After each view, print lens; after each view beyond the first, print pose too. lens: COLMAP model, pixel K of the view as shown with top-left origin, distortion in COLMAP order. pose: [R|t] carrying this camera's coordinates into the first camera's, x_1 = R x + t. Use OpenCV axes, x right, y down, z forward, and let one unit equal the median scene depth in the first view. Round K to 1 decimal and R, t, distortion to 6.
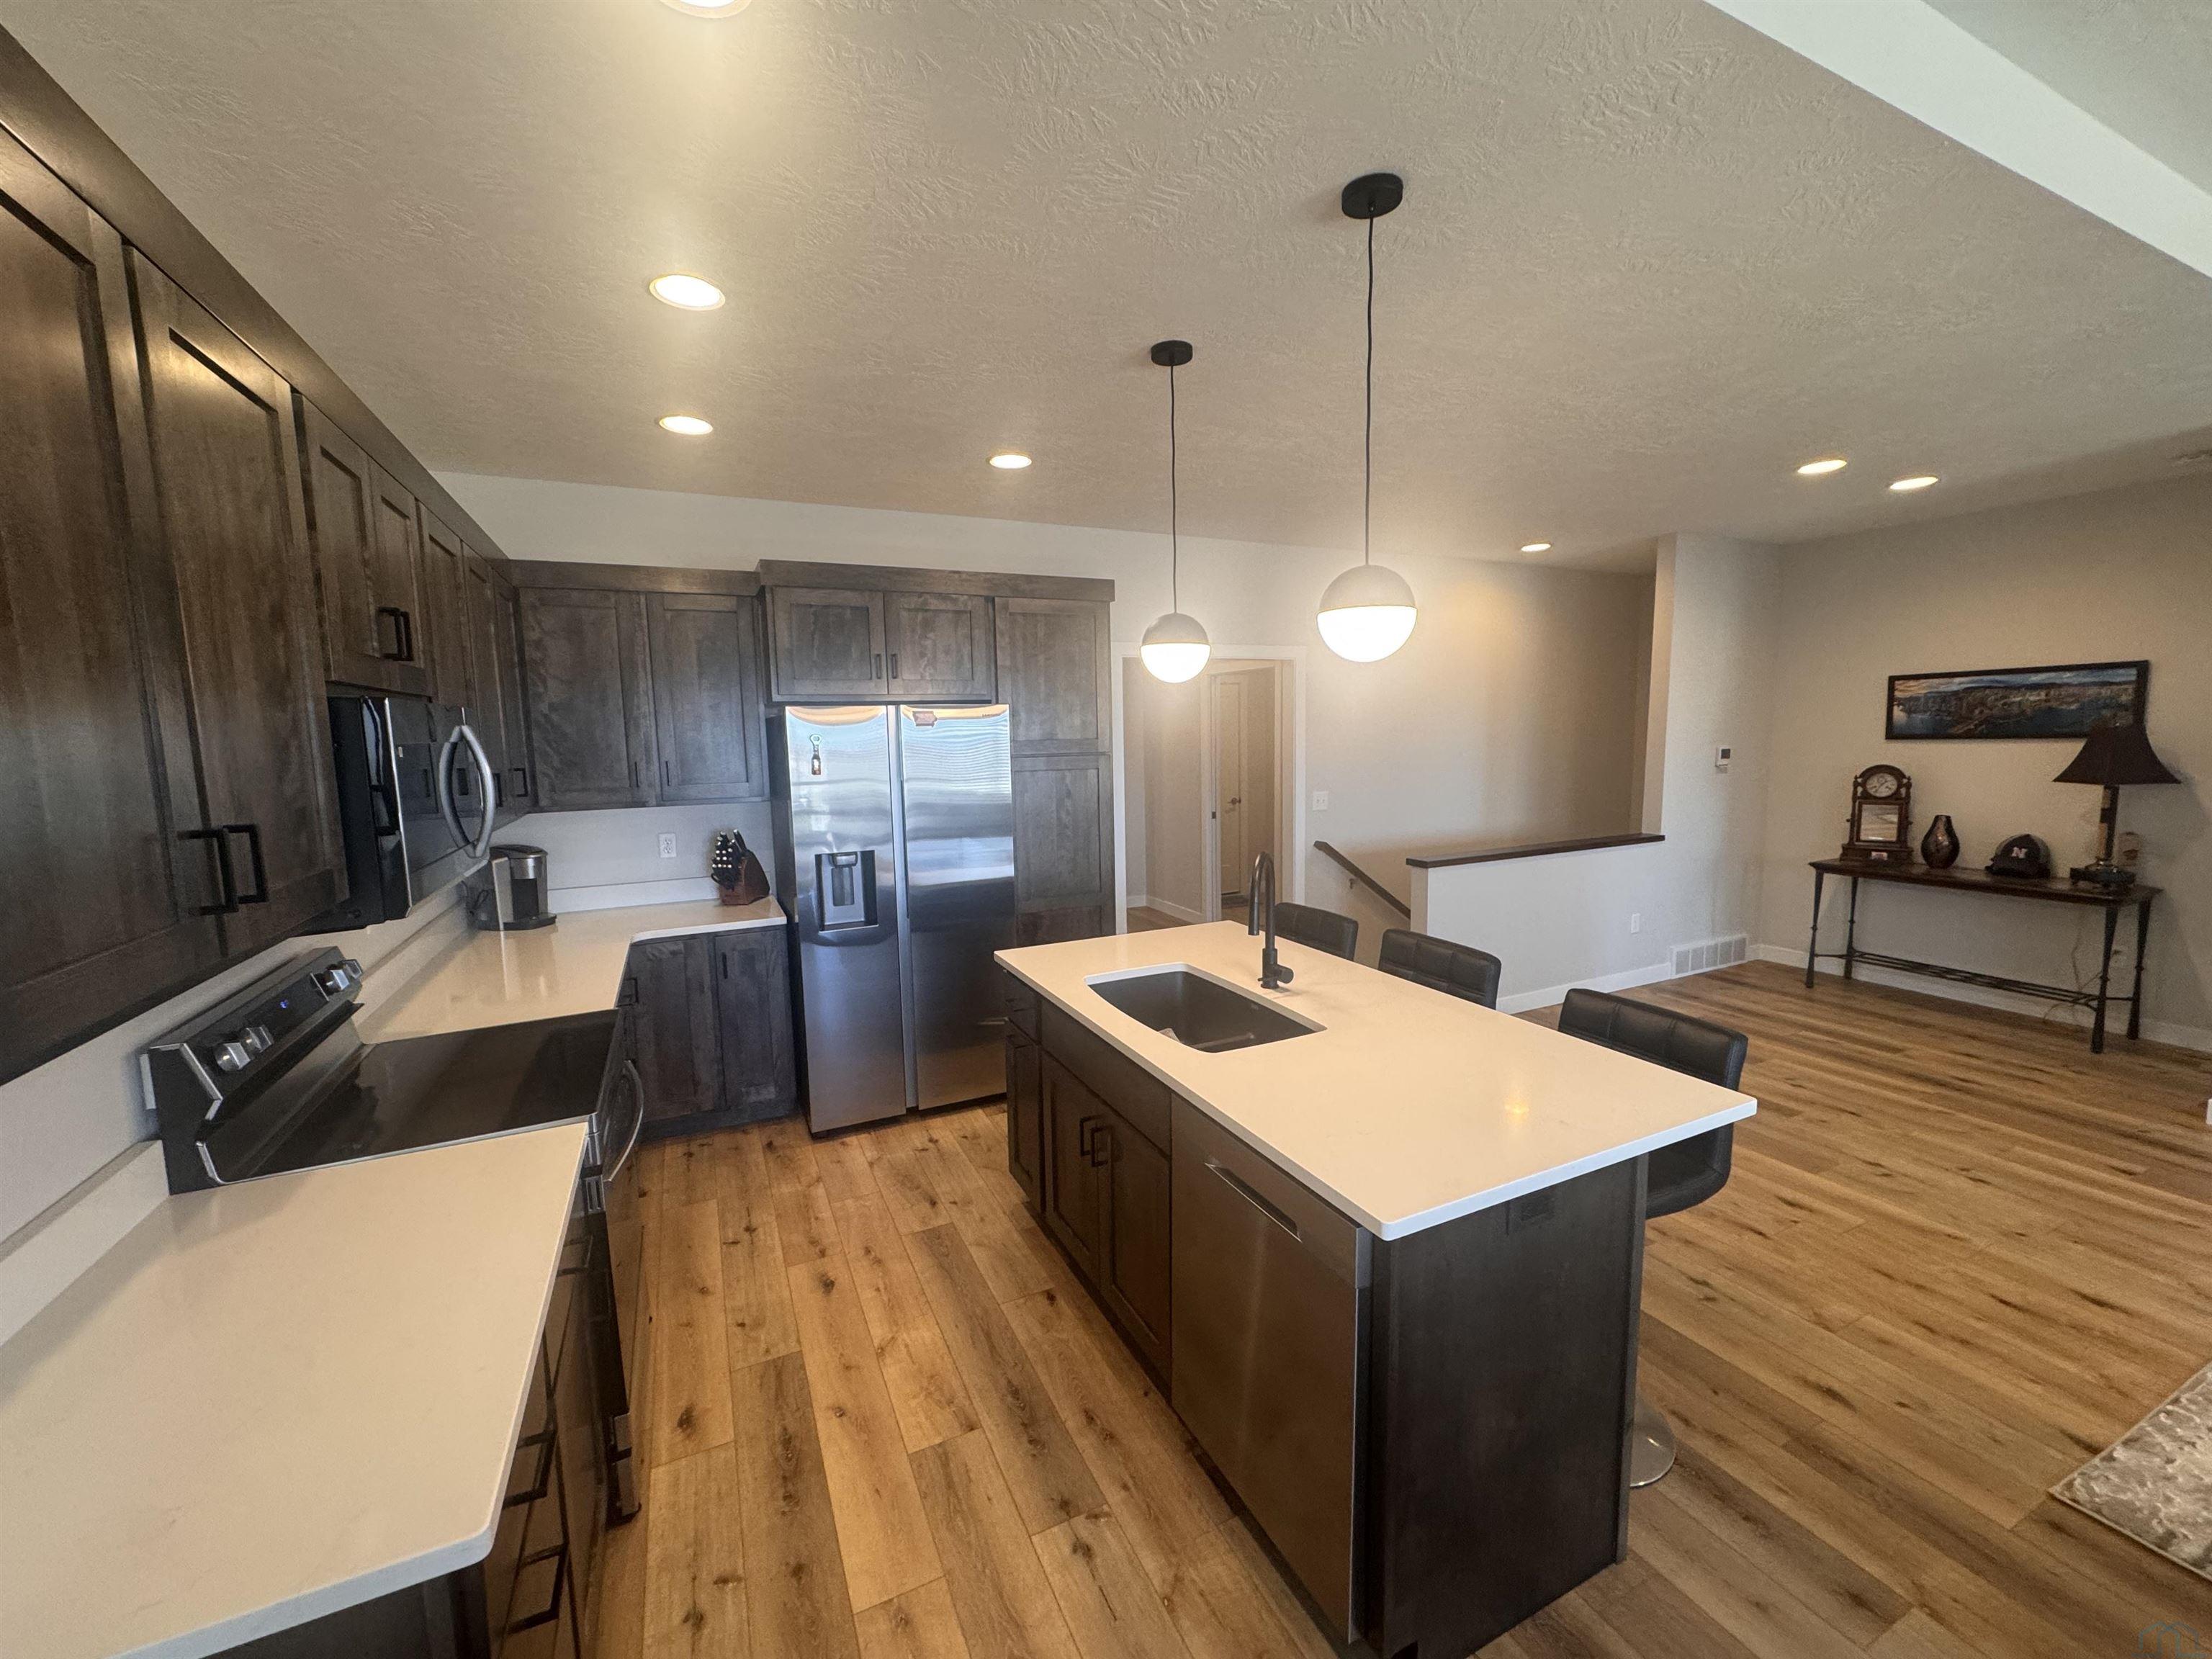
lens RADIAL K [[878.0, 0, 1098.7], [0, 878.0, 822.6], [0, 0, 1]] dist [0.000595, -0.000266]
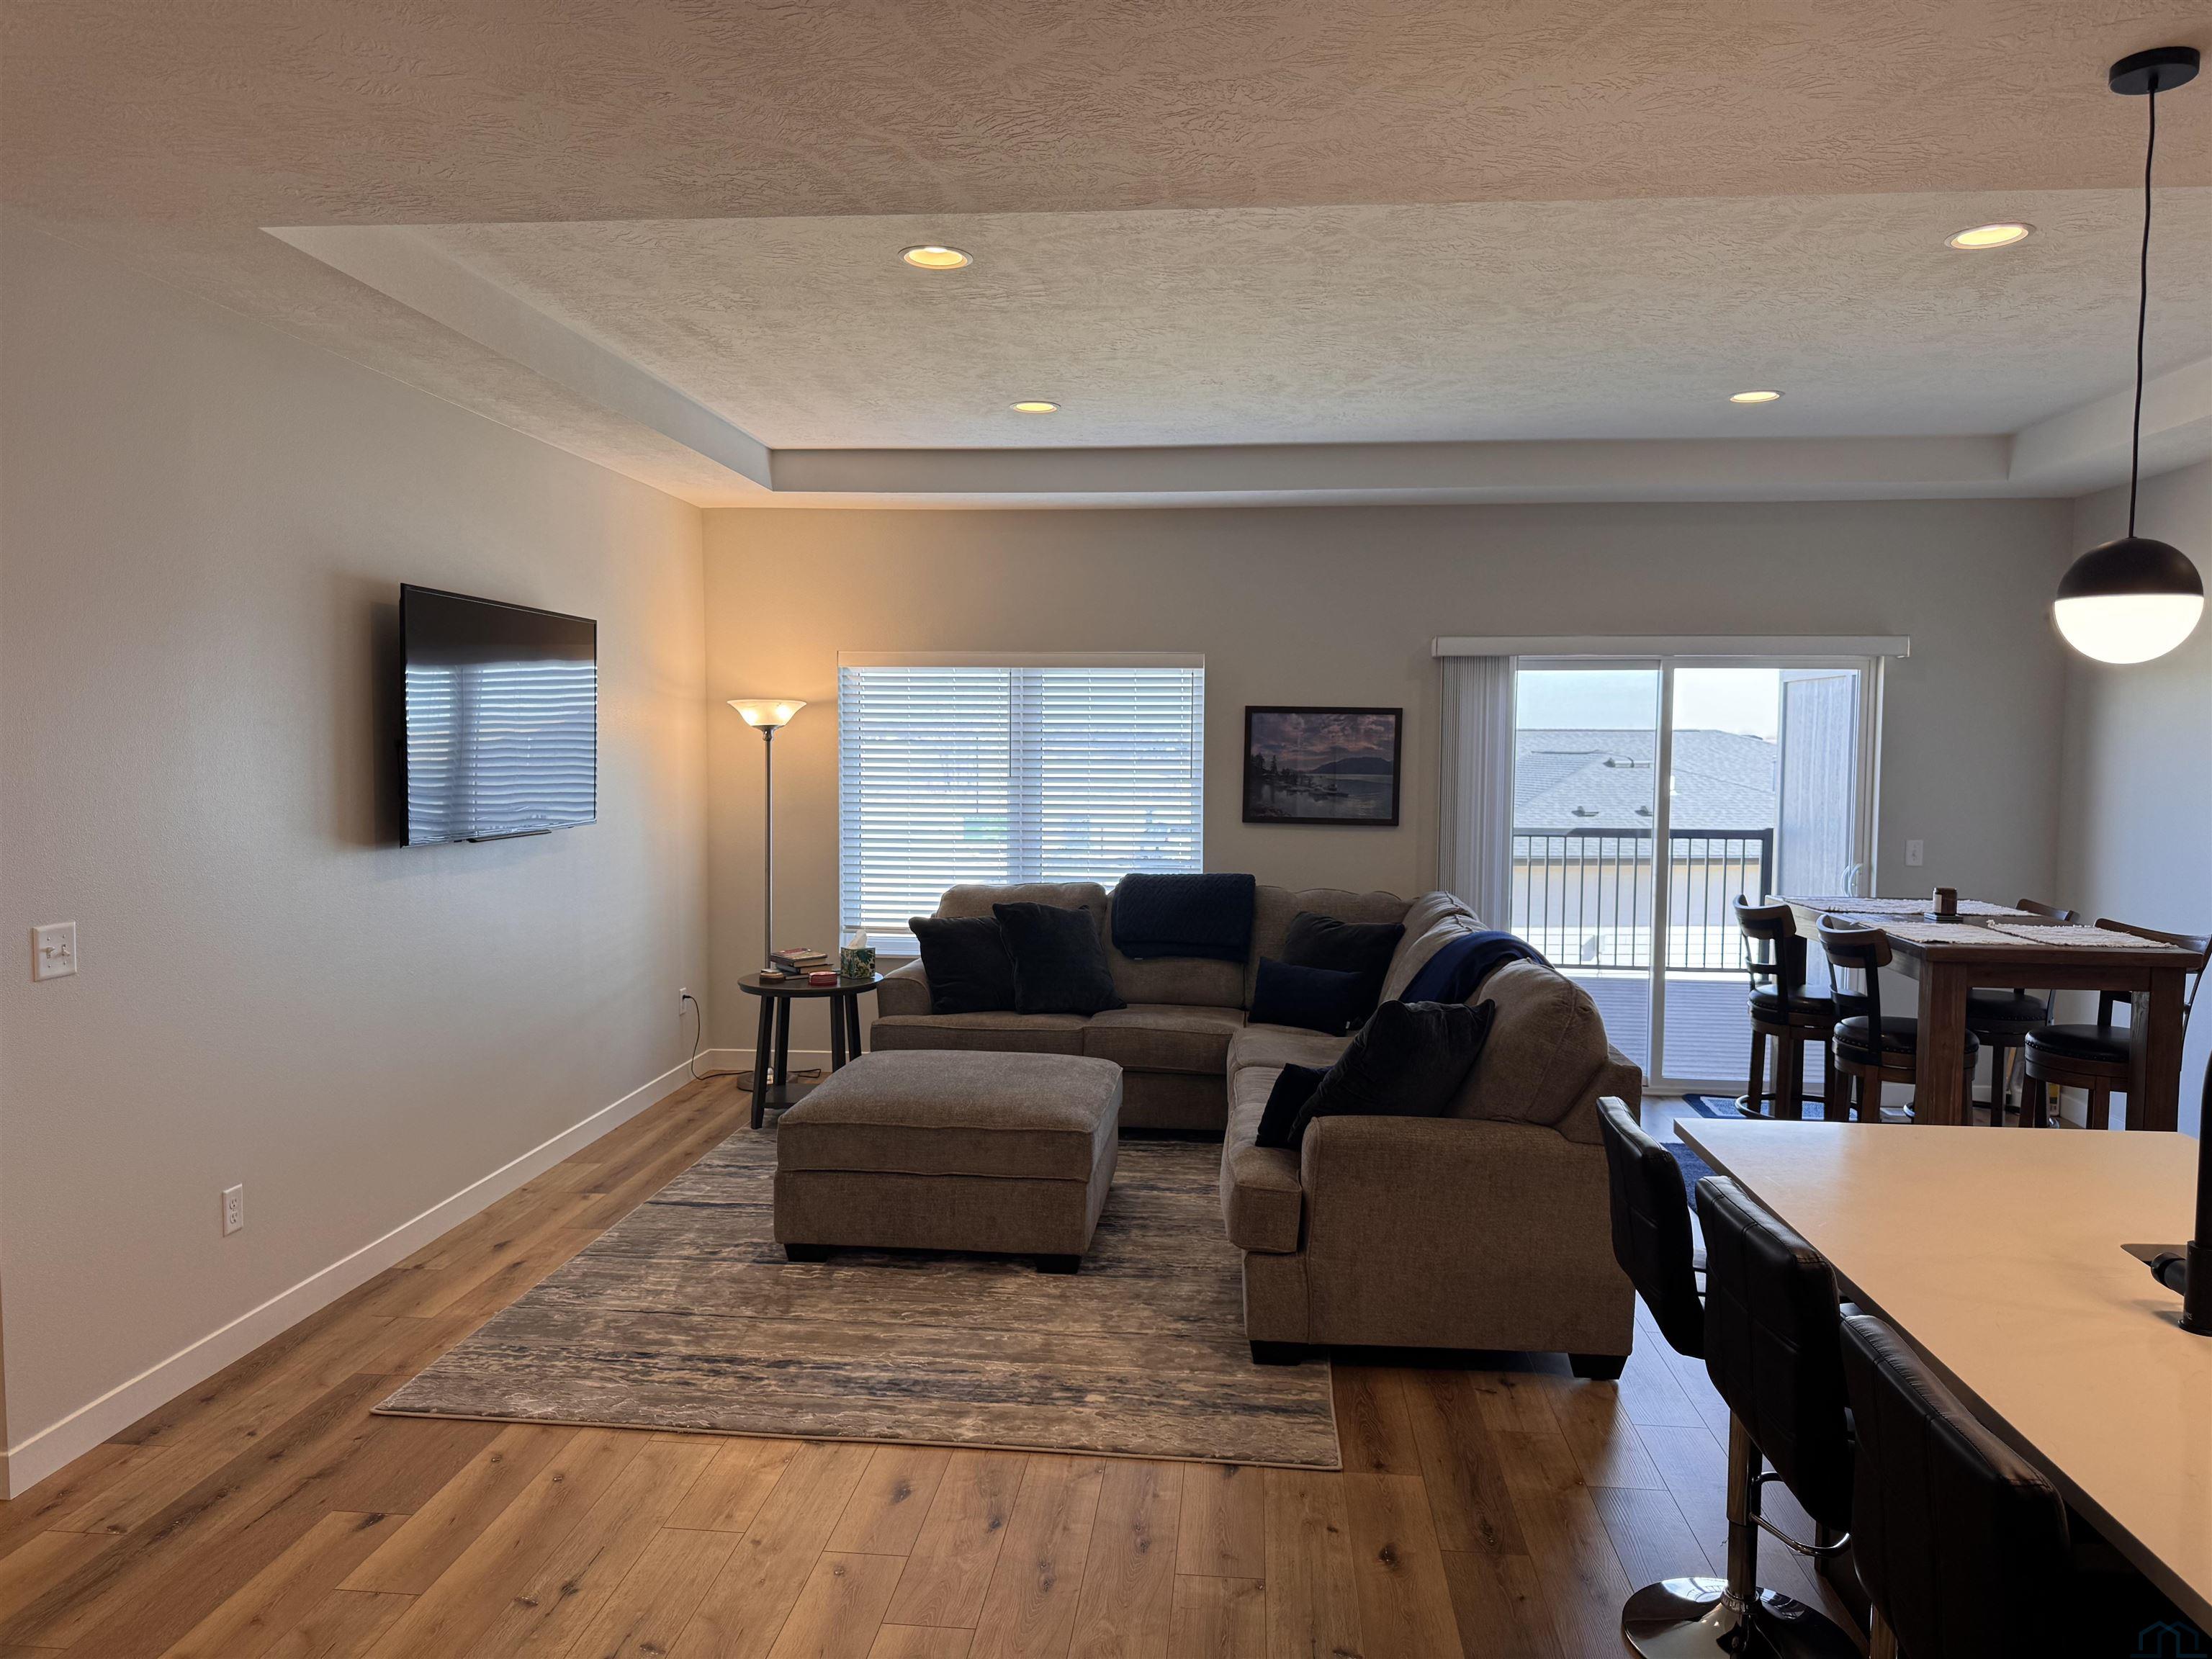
lens RADIAL K [[1548.0, 0, 1110.4], [0, 1548.0, 833.4], [0, 0, 1]] dist [0.027985, -0.029396]
pose [[-0.866707, -0.022792, 0.498296, 0.211874], [0.060336, 0.986831, 0.150081, -0.155231], [-0.495155, 0.160142, -0.853918, 1.382915]]
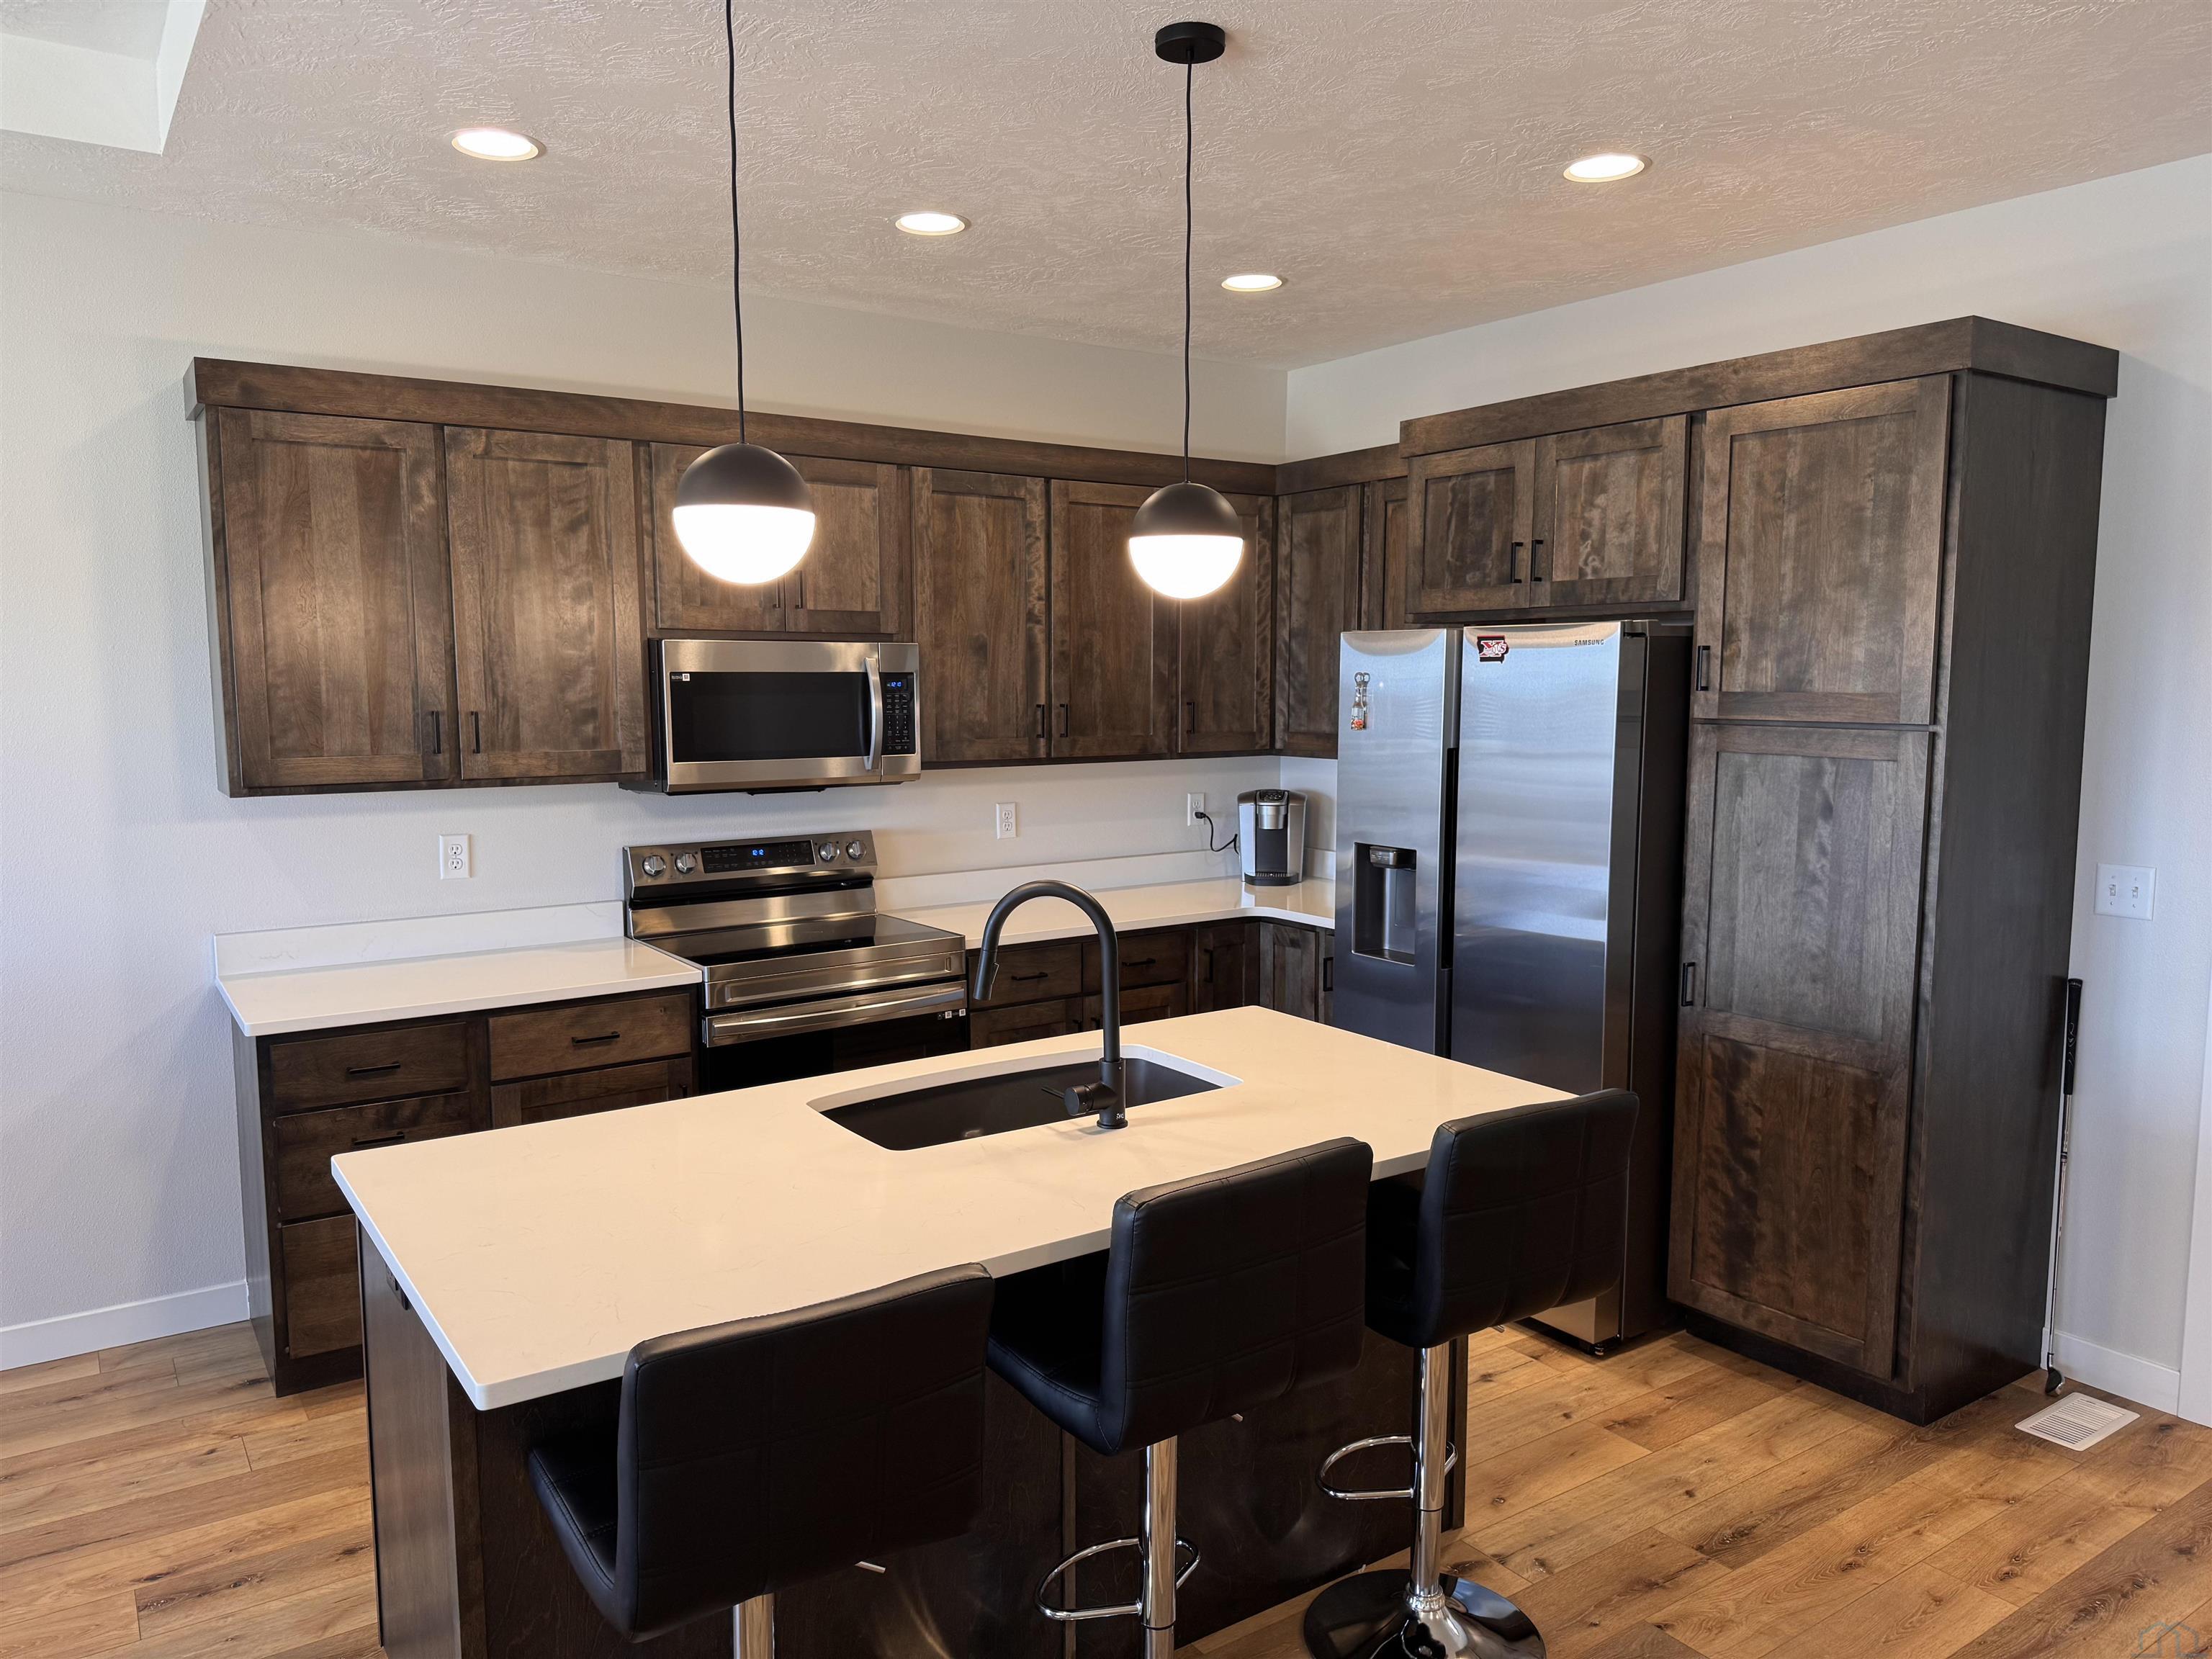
lens RADIAL K [[1548.0, 0, 1112.3], [0, 1548.0, 837.5], [0, 0, 1]] dist [0.027985, -0.029396]
pose [[0.166044, 0.123259, -0.978385, 0.837143], [-0.111272, 0.988163, 0.105607, -0.075007], [0.979820, 0.091332, 0.177794, 0.581166]]
